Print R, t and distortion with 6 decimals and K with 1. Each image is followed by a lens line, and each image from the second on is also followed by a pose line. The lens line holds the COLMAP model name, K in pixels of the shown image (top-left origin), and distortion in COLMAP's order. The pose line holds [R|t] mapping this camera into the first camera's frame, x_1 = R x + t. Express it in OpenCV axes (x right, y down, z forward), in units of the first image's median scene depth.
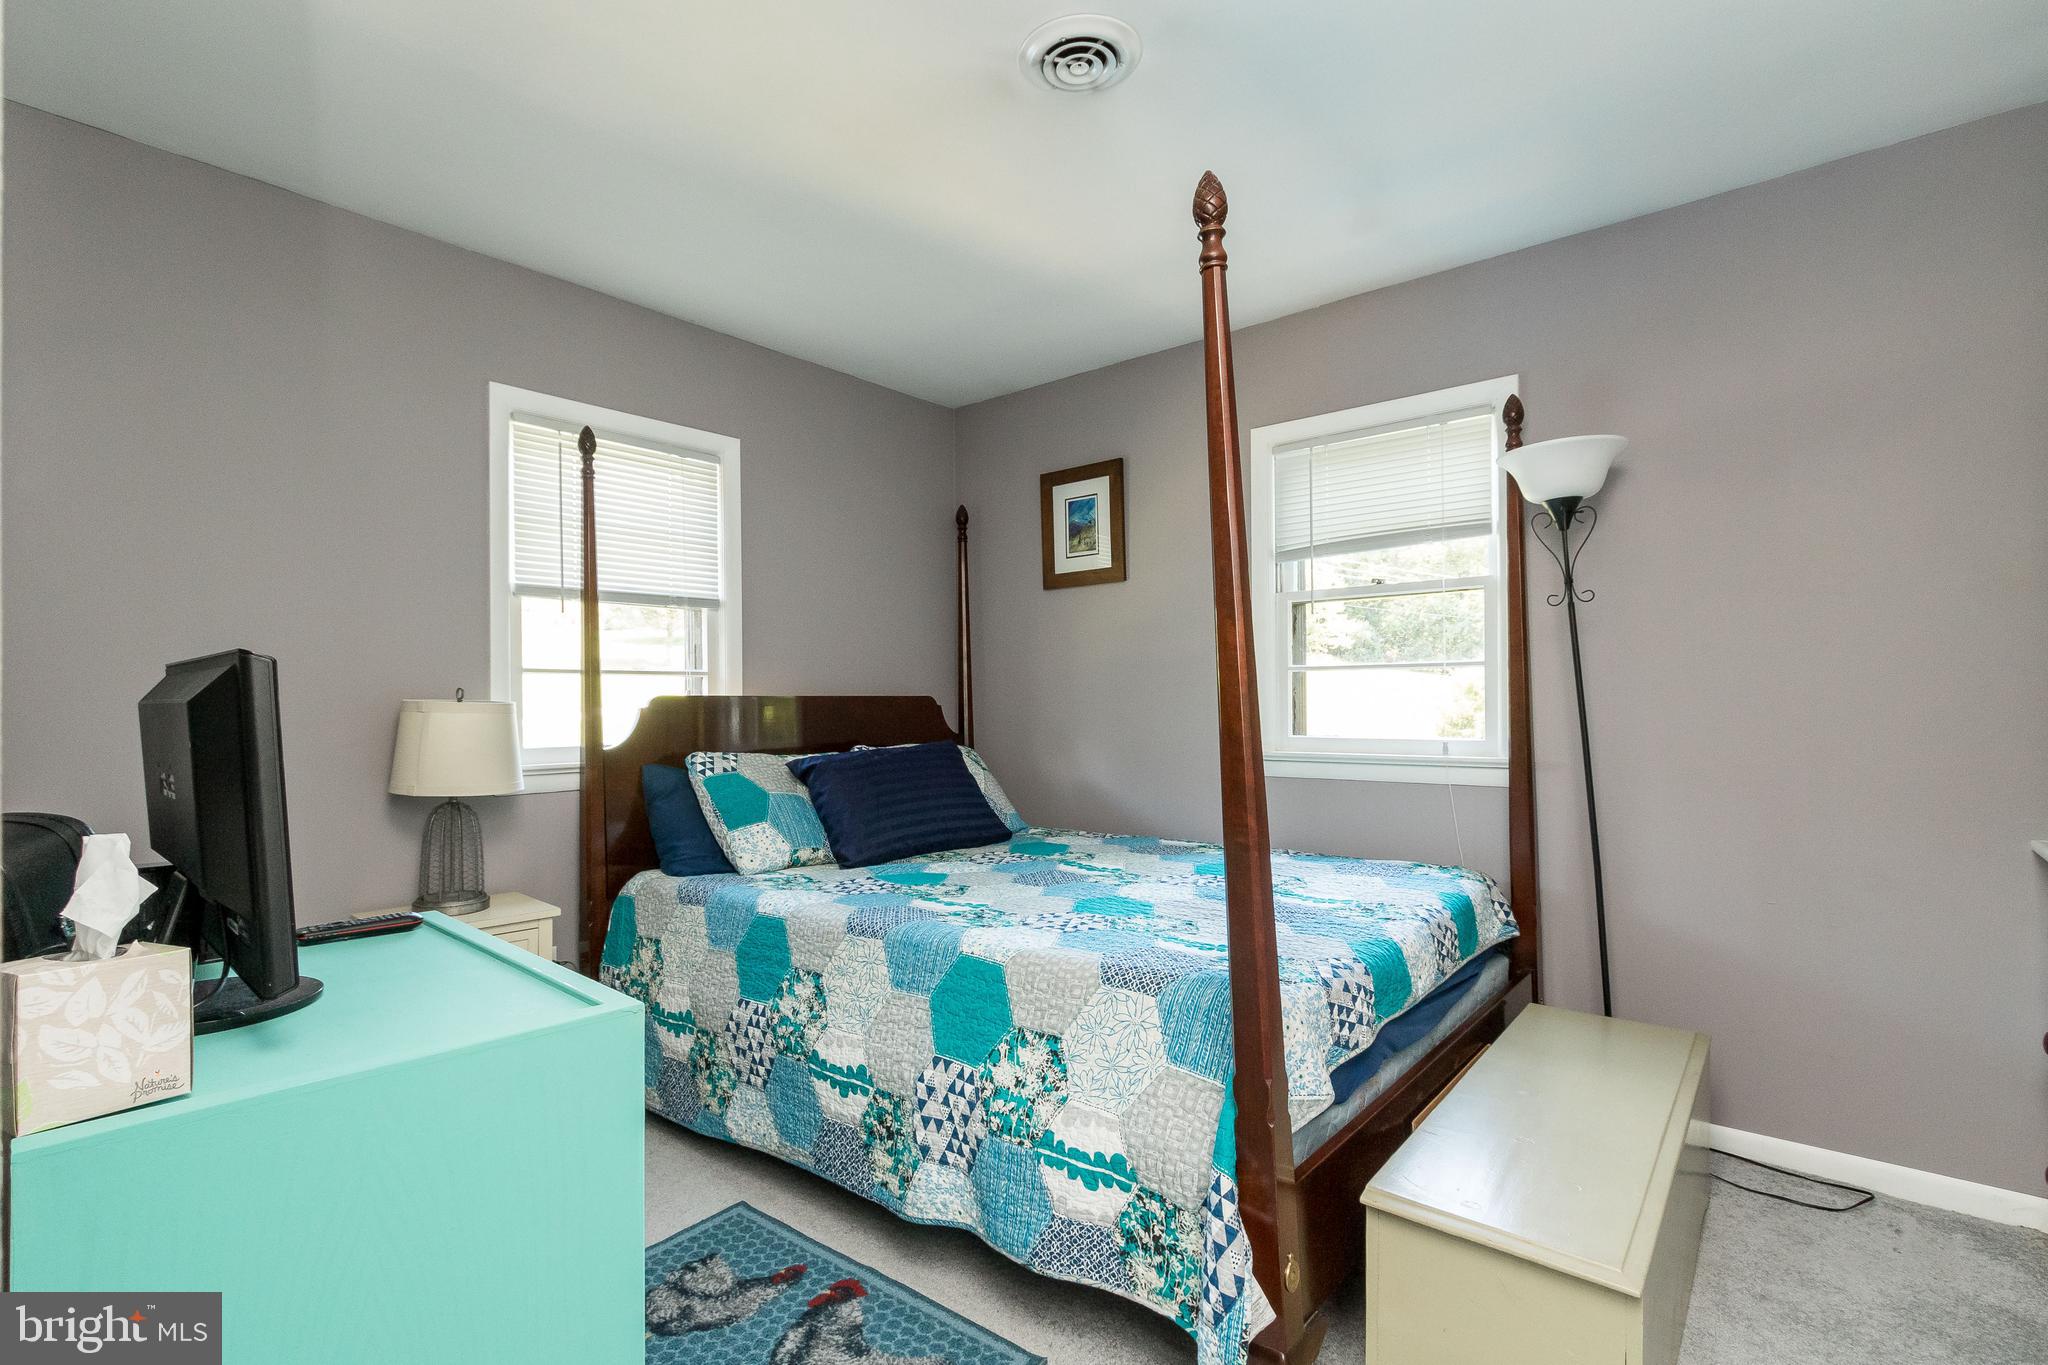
lens RADIAL K [[959.3, 0, 1020.0], [0, 959.3, 698.7], [0, 0, 1]] dist [0.032936, -0.013905]
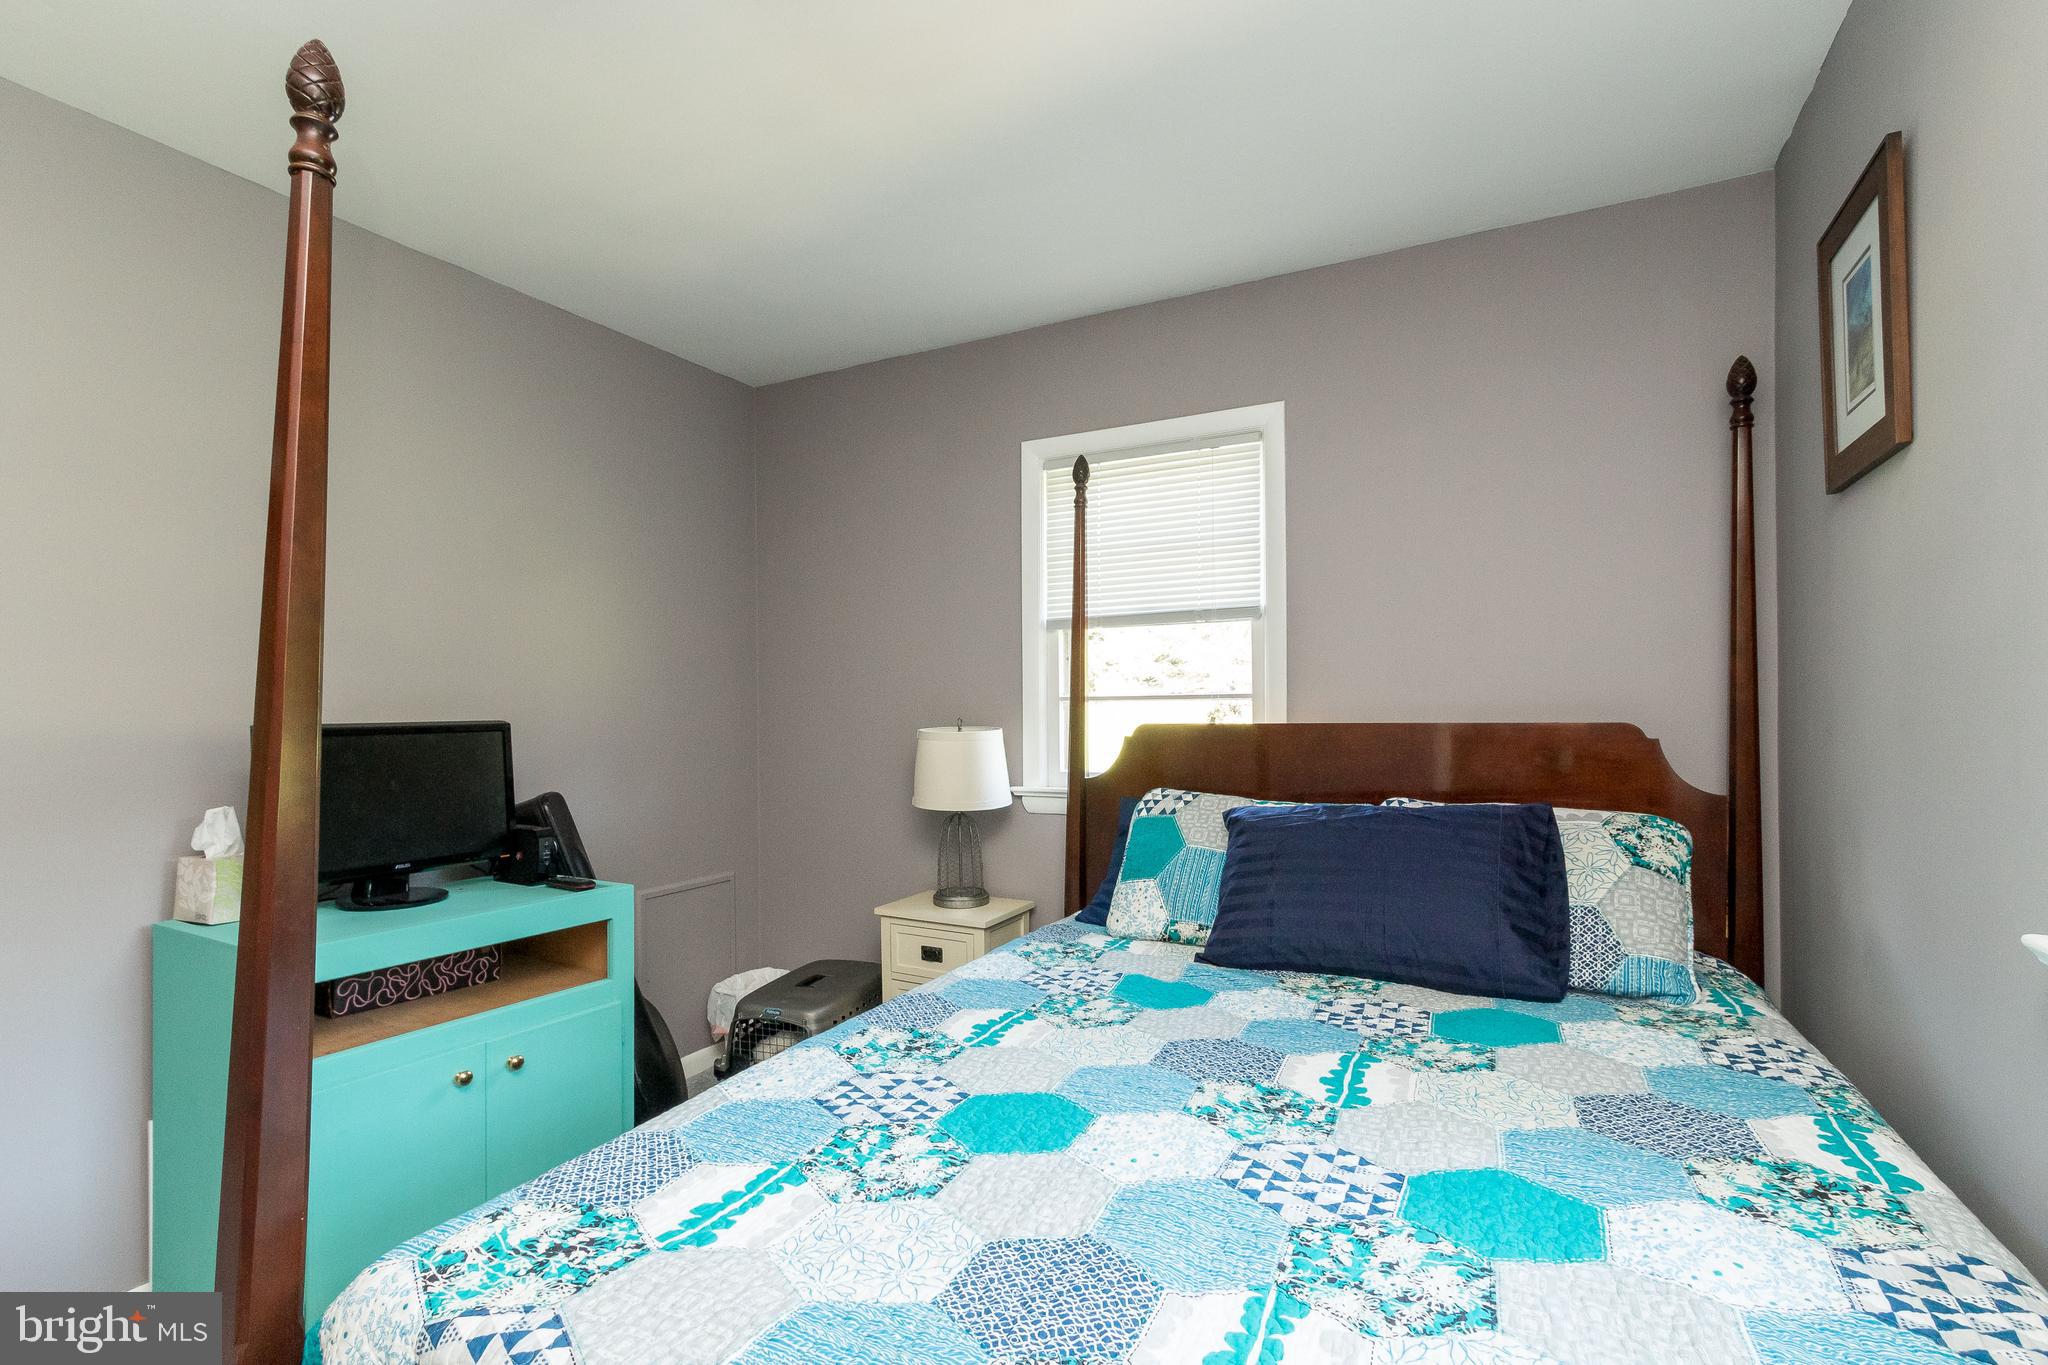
lens RADIAL K [[966.7, 0, 1010.5], [0, 966.7, 705.9], [0, 0, 1]] dist [0.001943, -0.002211]
pose [[0.214431, 0.003363, -0.976733, 0.524761], [0.006421, 0.999968, 0.004853, -0.025704], [0.976718, -0.007312, 0.214403, 0.710717]]
